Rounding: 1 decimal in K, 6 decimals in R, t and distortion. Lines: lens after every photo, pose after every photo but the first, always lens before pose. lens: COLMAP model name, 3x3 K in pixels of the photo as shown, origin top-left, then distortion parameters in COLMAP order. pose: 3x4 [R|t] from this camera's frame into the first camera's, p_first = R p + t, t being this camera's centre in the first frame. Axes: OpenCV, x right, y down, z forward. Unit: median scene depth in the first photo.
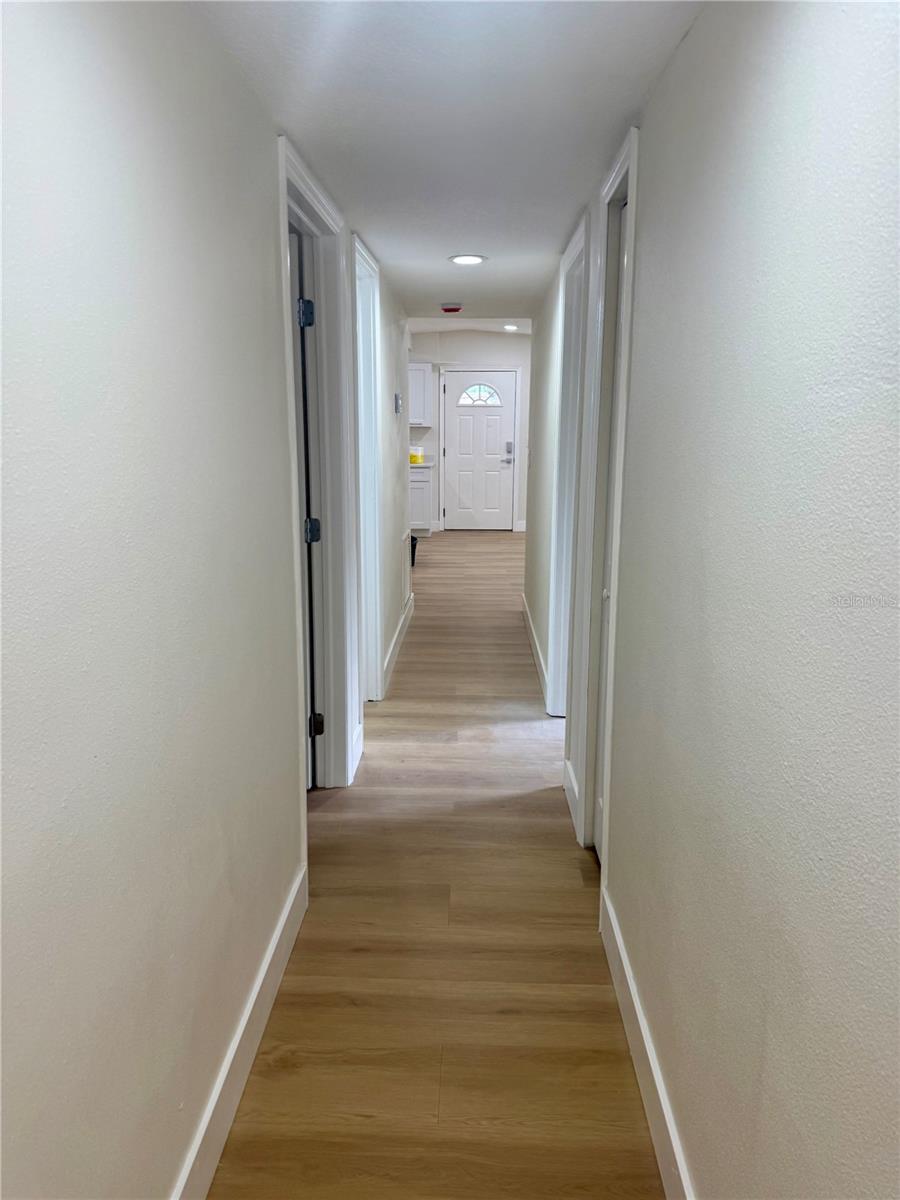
lens RADIAL K [[847.3, 0, 449.6], [0, 847.3, 601.6], [0, 0, 1]] dist [0.024967, -0.034340]
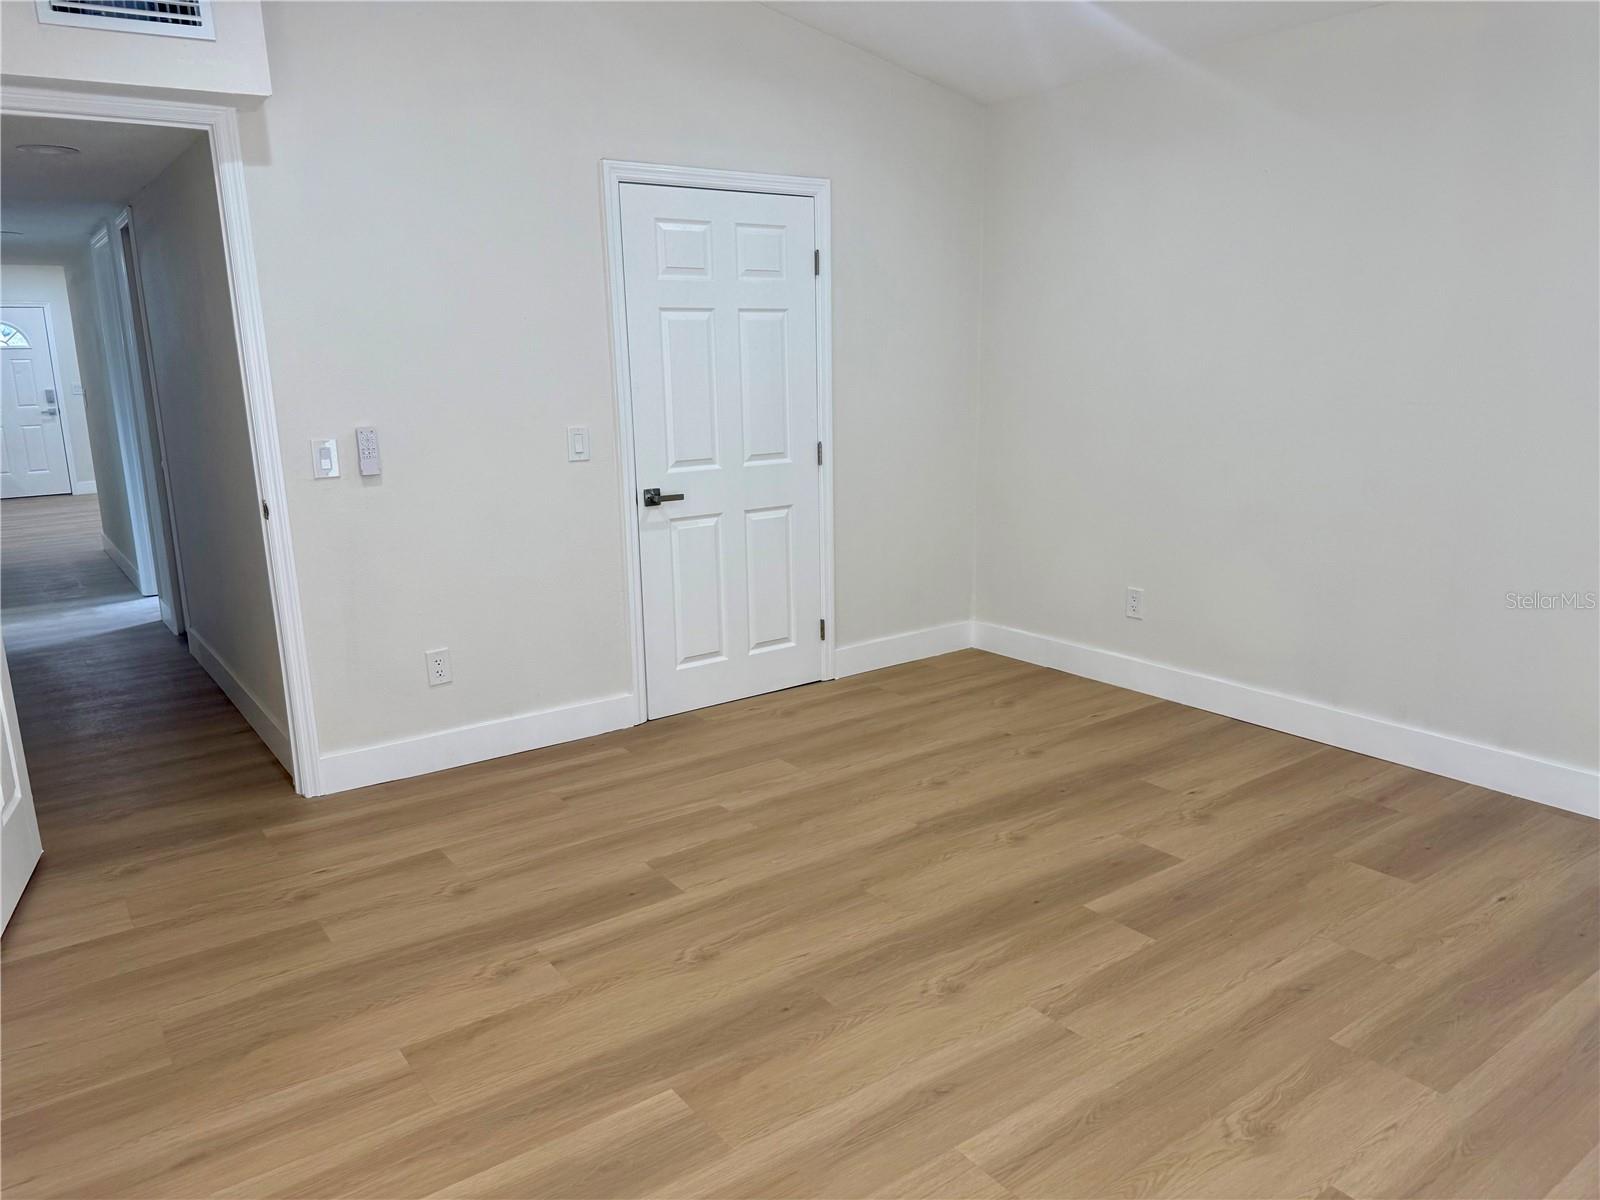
lens RADIAL K [[1129.7, 0, 801.3], [0, 1129.7, 602.3], [0, 0, 1]] dist [0.024967, -0.034340]
pose [[0.788814, -0.155788, 0.594560, -0.043471], [0.153350, 0.986636, 0.055068, 0.074253], [-0.595194, 0.047738, 0.802163, -0.347004]]
